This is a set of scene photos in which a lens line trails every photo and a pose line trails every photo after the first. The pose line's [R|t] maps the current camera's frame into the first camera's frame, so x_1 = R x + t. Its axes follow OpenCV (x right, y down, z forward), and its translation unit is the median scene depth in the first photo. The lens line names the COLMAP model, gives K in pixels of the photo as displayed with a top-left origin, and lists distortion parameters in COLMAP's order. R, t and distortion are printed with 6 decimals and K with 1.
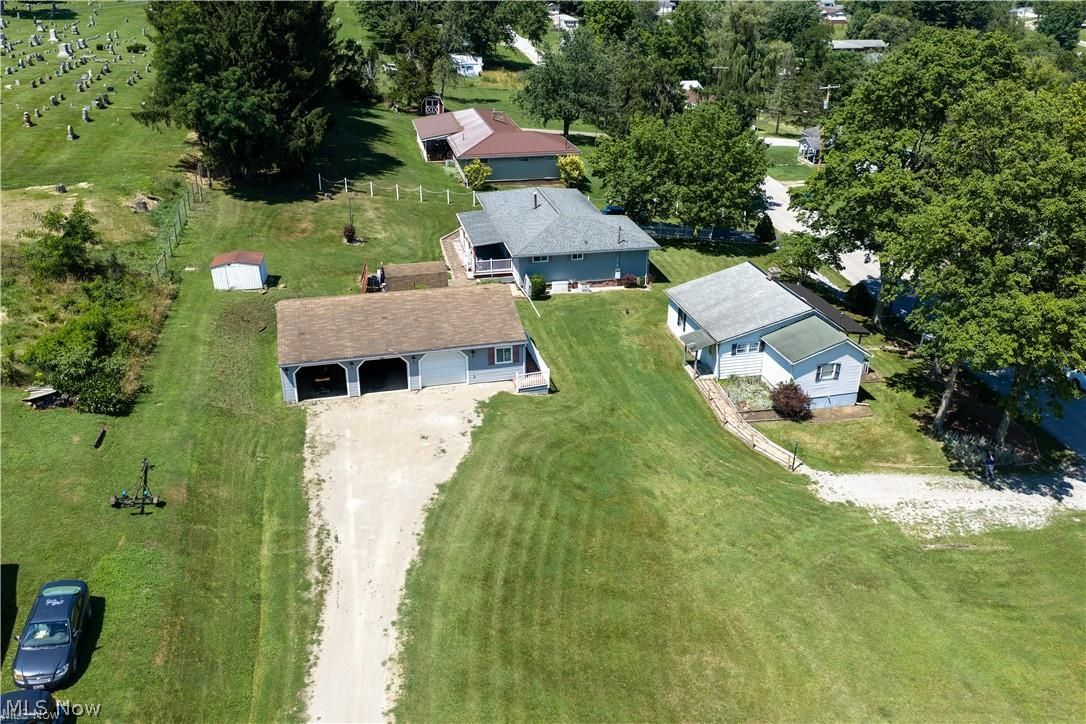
lens RADIAL K [[904.4, 0, 543.6], [0, 904.4, 363.3], [0, 0, 1]] dist [0.013272, -0.011863]
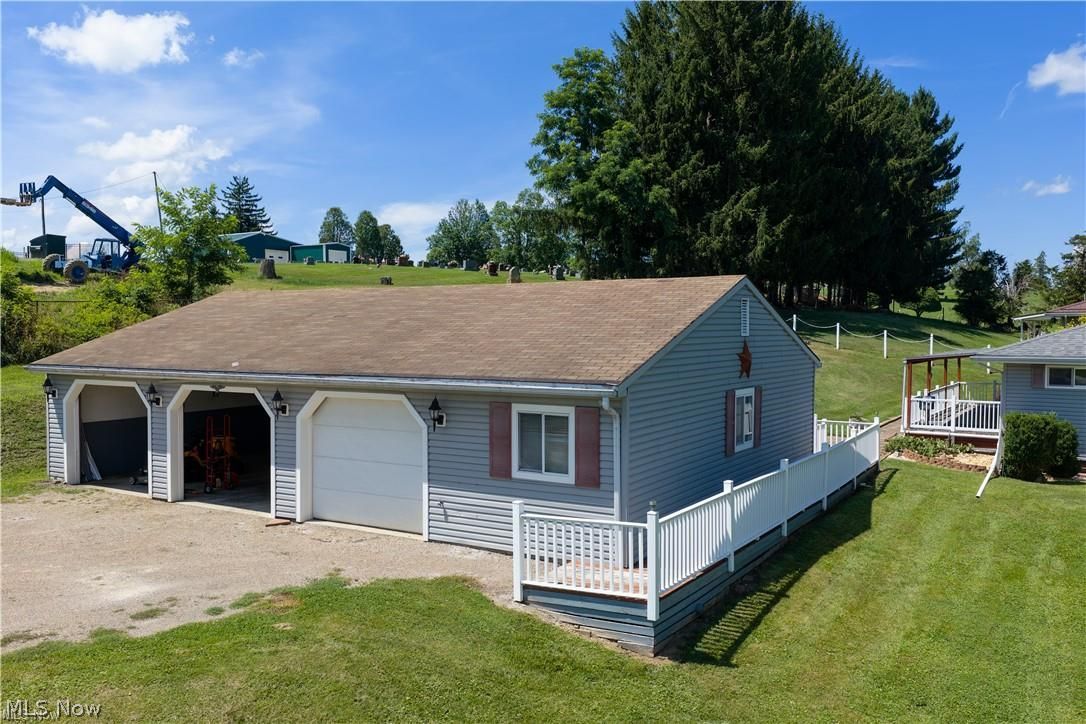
lens RADIAL K [[904.4, 0, 547.9], [0, 904.4, 360.4], [0, 0, 1]] dist [0.013272, -0.011863]
pose [[0.699990, 0.019553, -0.713885, 0.133898], [-0.297424, 0.916790, -0.266524, 0.036270], [0.649271, 0.398891, 0.647560, 0.862735]]
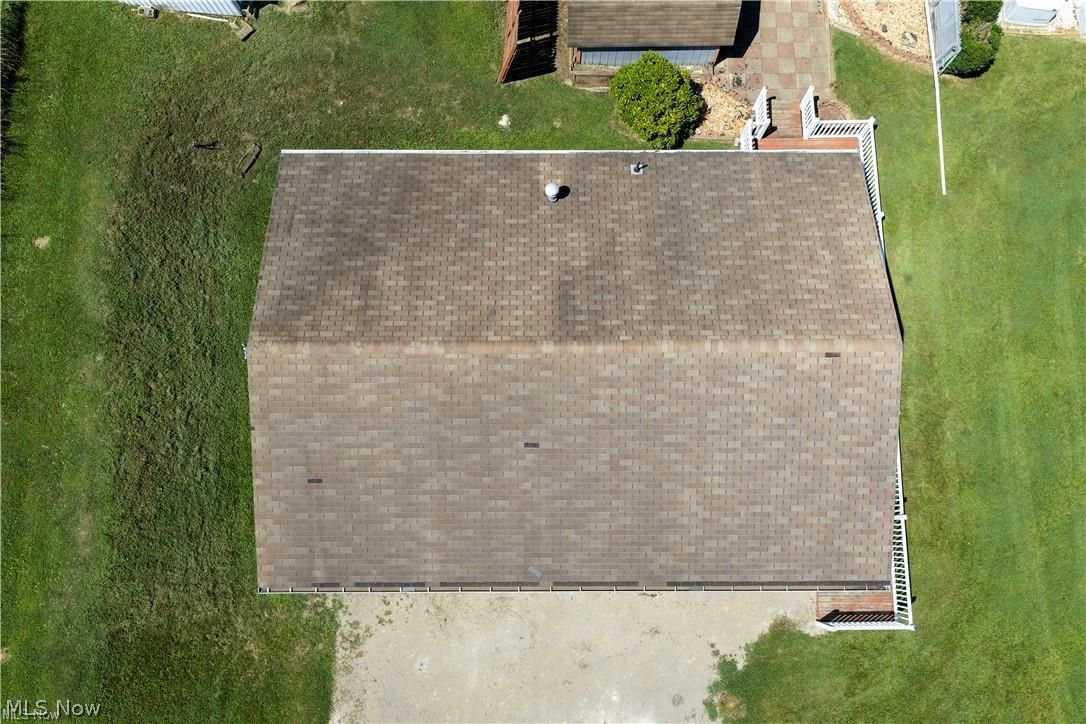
lens RADIAL K [[904.4, 0, 541.9], [0, 904.4, 361.2], [0, 0, 1]] dist [0.013272, -0.011863]
pose [[0.970833, 0.234662, -0.049160, -0.167761], [-0.093704, 0.560102, 0.823107, -0.387619], [0.220687, -0.794494, 0.565754, 0.850127]]
